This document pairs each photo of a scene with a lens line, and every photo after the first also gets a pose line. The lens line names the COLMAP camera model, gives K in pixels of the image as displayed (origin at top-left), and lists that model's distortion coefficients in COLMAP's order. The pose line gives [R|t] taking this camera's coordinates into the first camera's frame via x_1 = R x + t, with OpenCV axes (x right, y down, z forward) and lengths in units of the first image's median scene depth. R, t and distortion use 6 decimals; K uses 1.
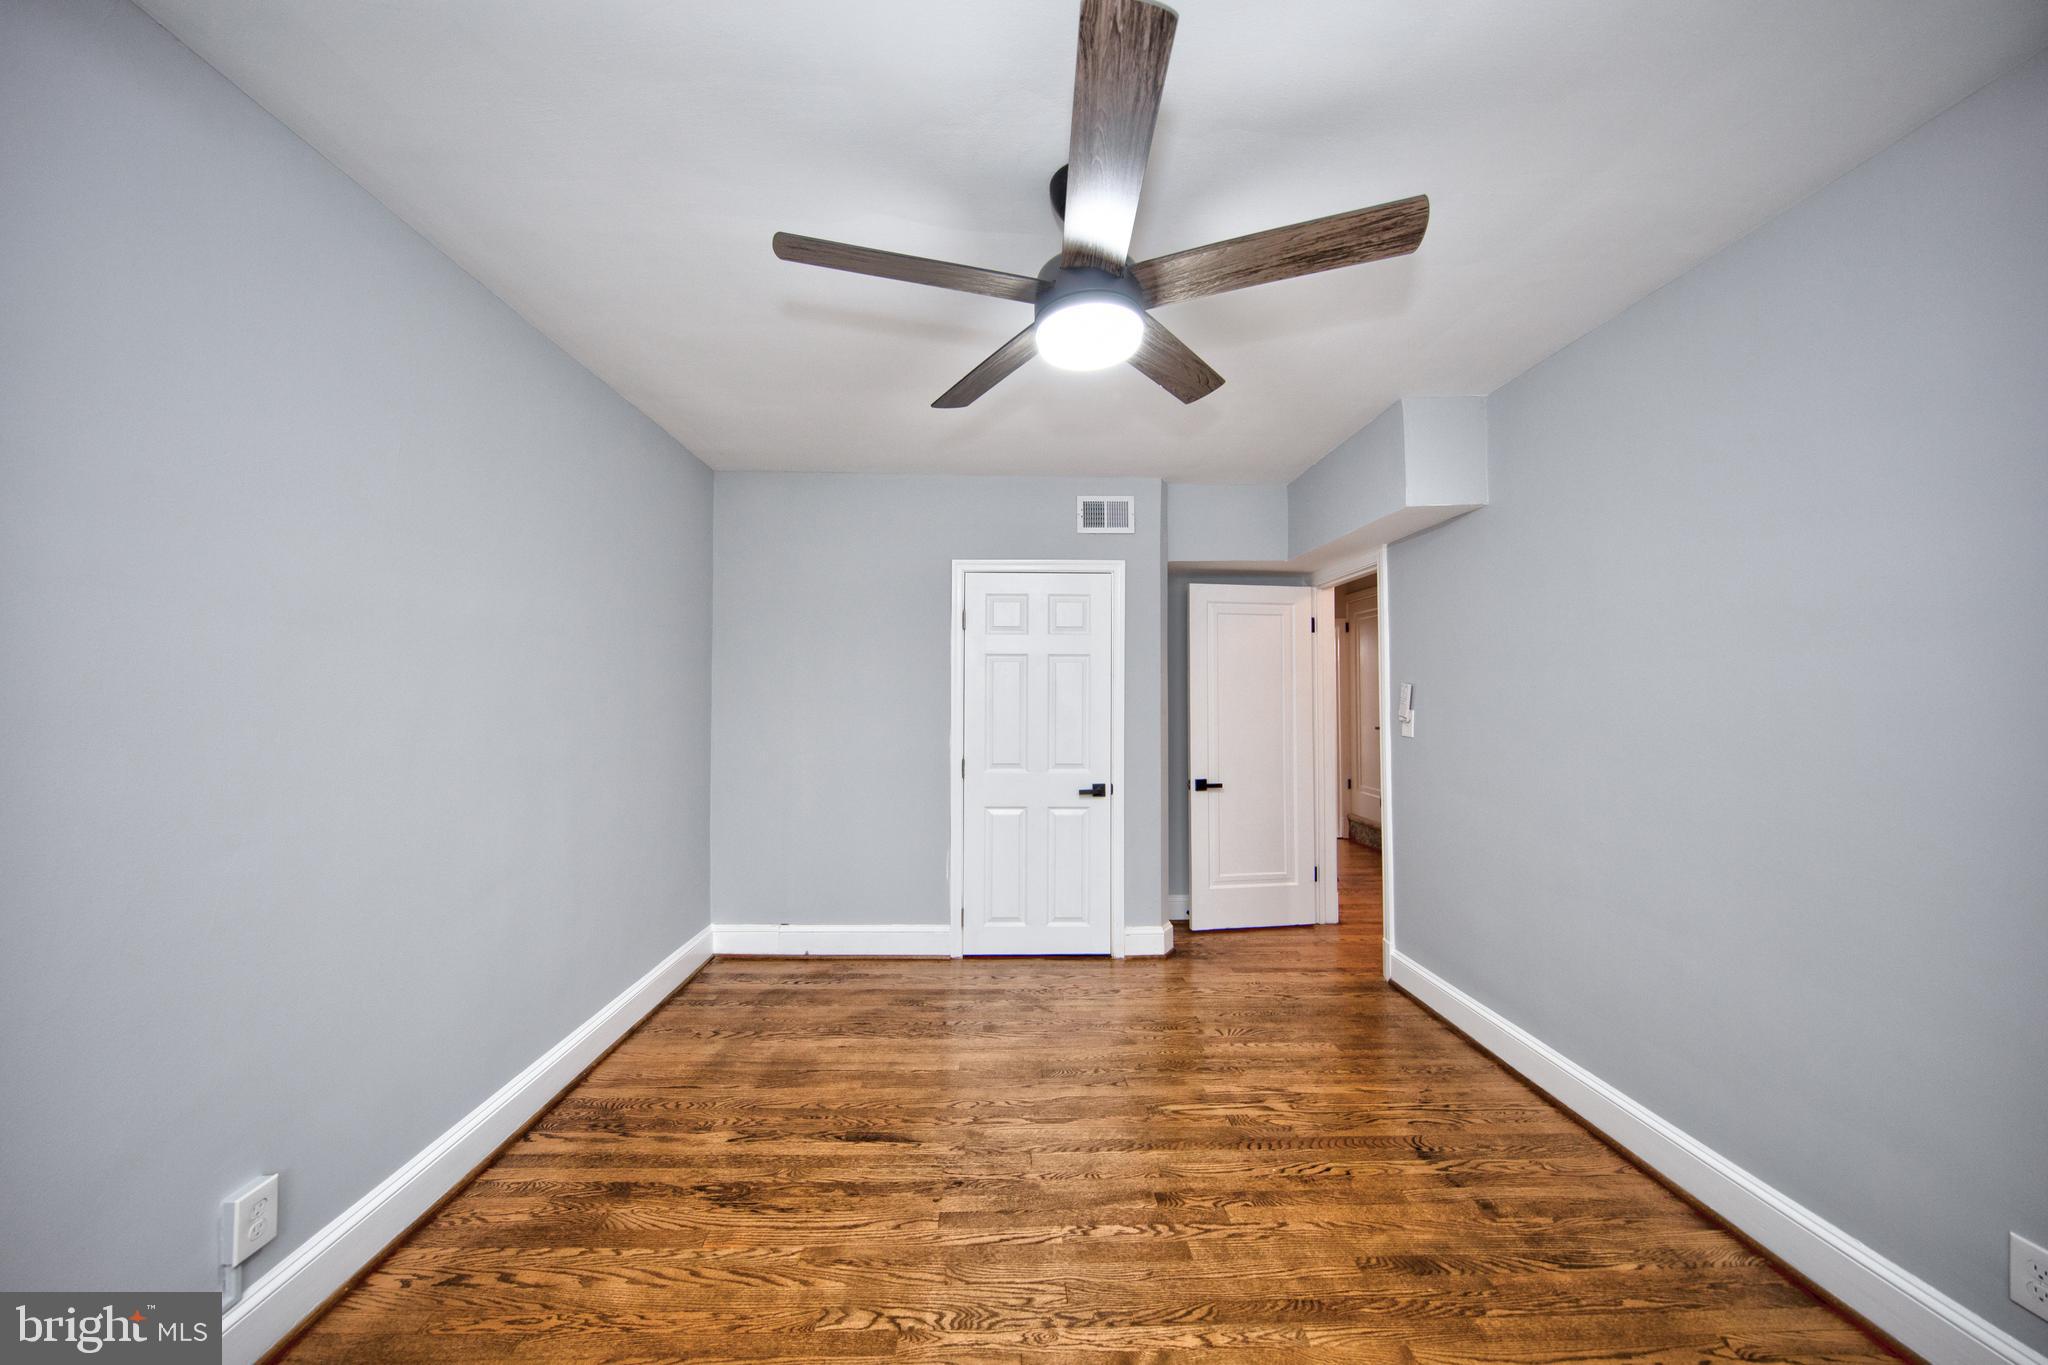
lens RADIAL K [[695.0, 0, 1030.4], [0, 695.0, 681.2], [0, 0, 1]] dist [0.001720, -0.000109]
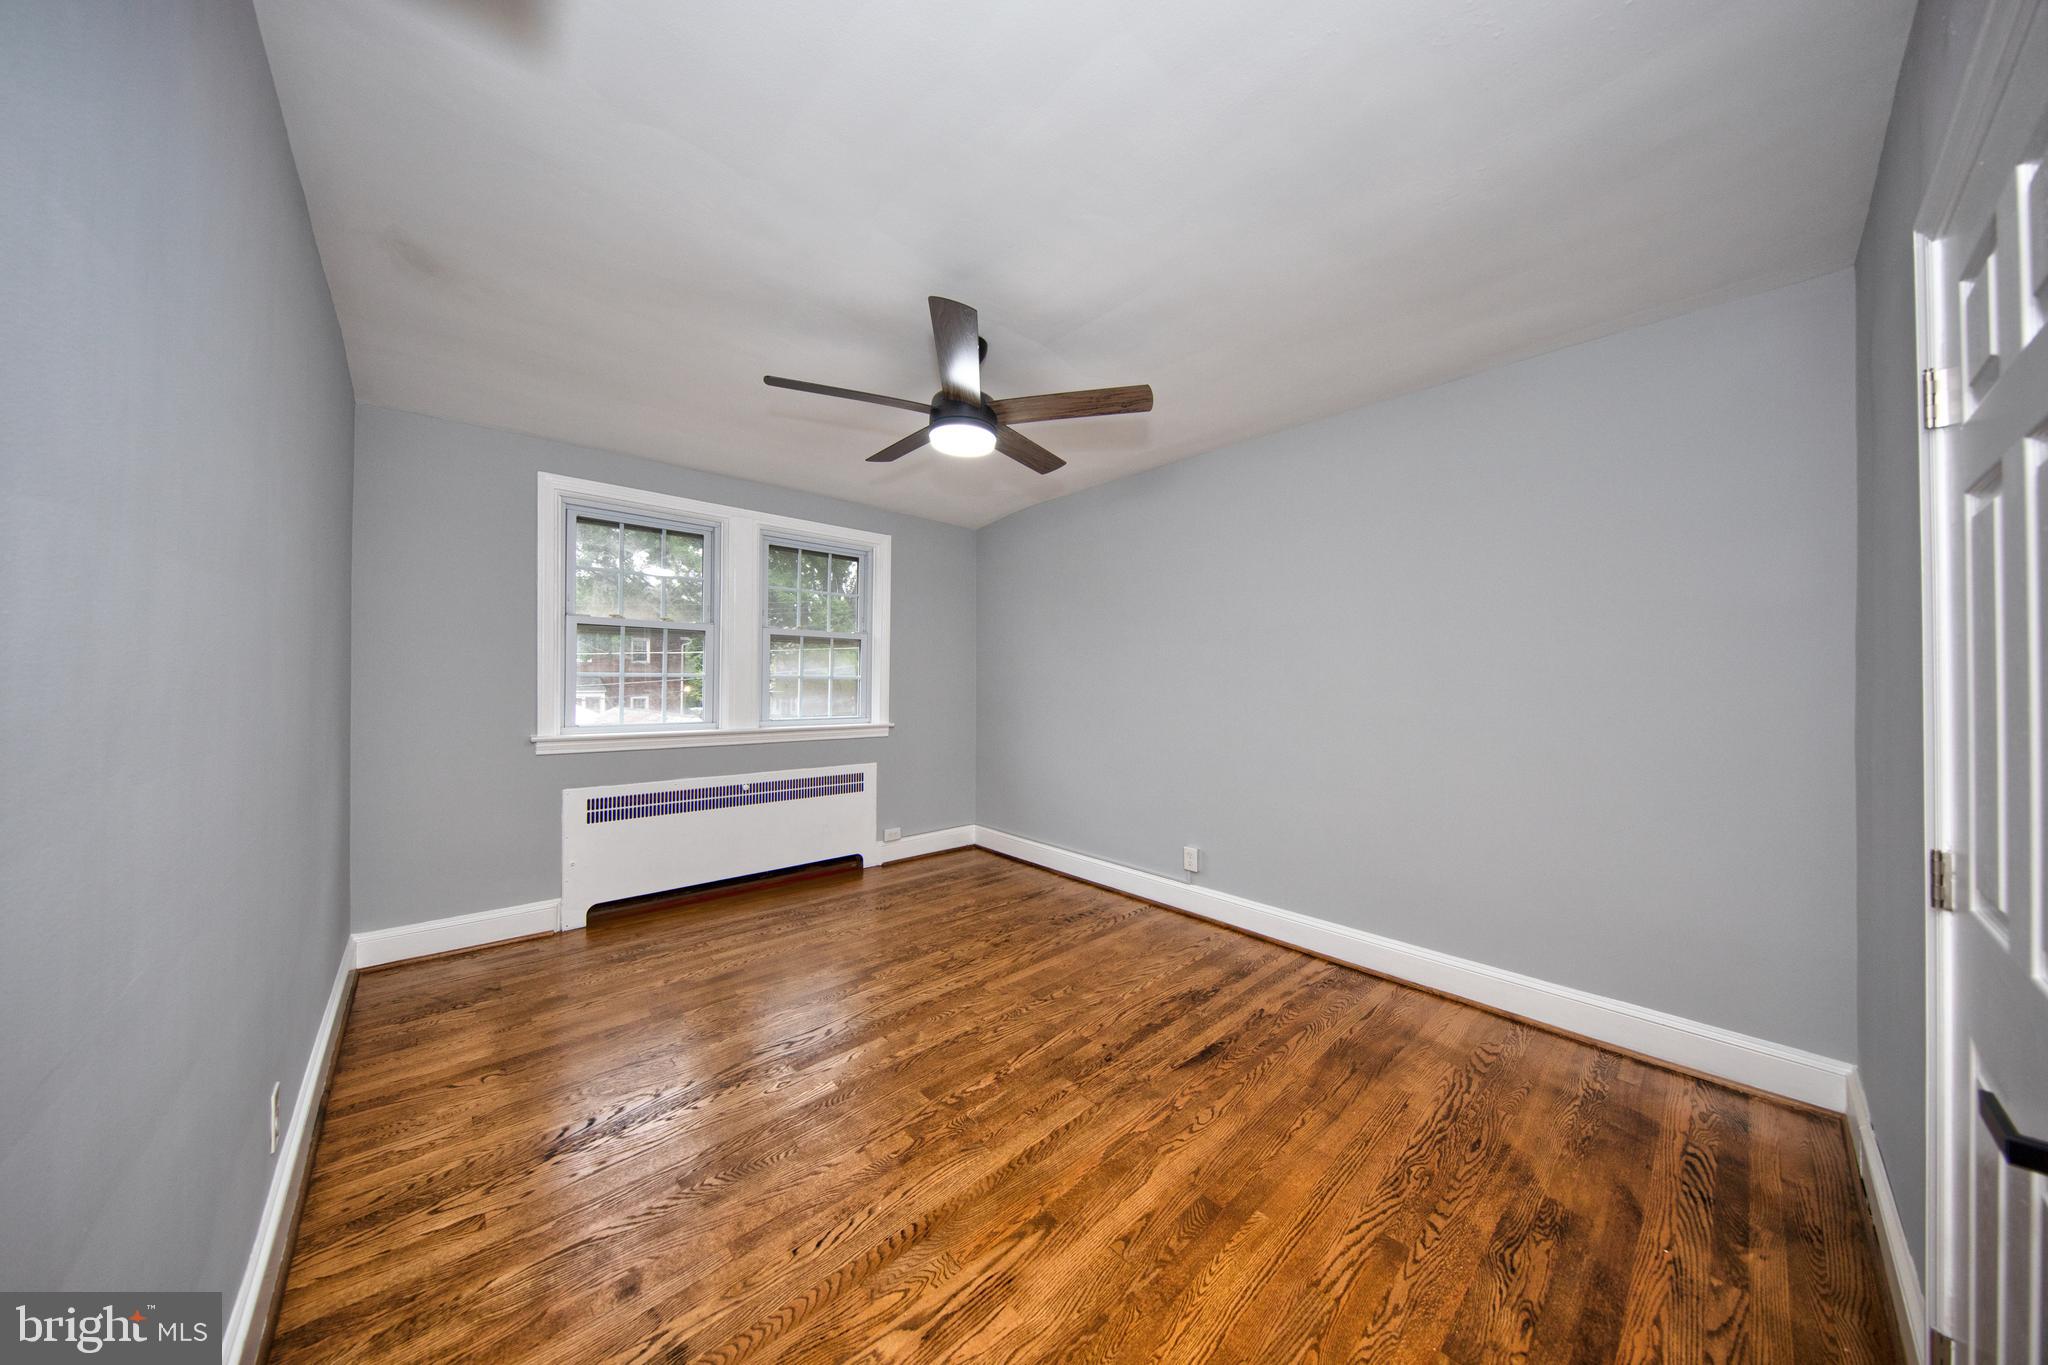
lens RADIAL K [[636.6, 0, 1028.5], [0, 636.6, 680.4], [0, 0, 1]] dist [0.002290, -0.000514]
pose [[-0.758970, -0.006265, -0.651095, 0.734687], [0.008670, 0.999768, -0.019726, 0.063677], [0.651067, -0.020617, -0.758740, 1.746687]]
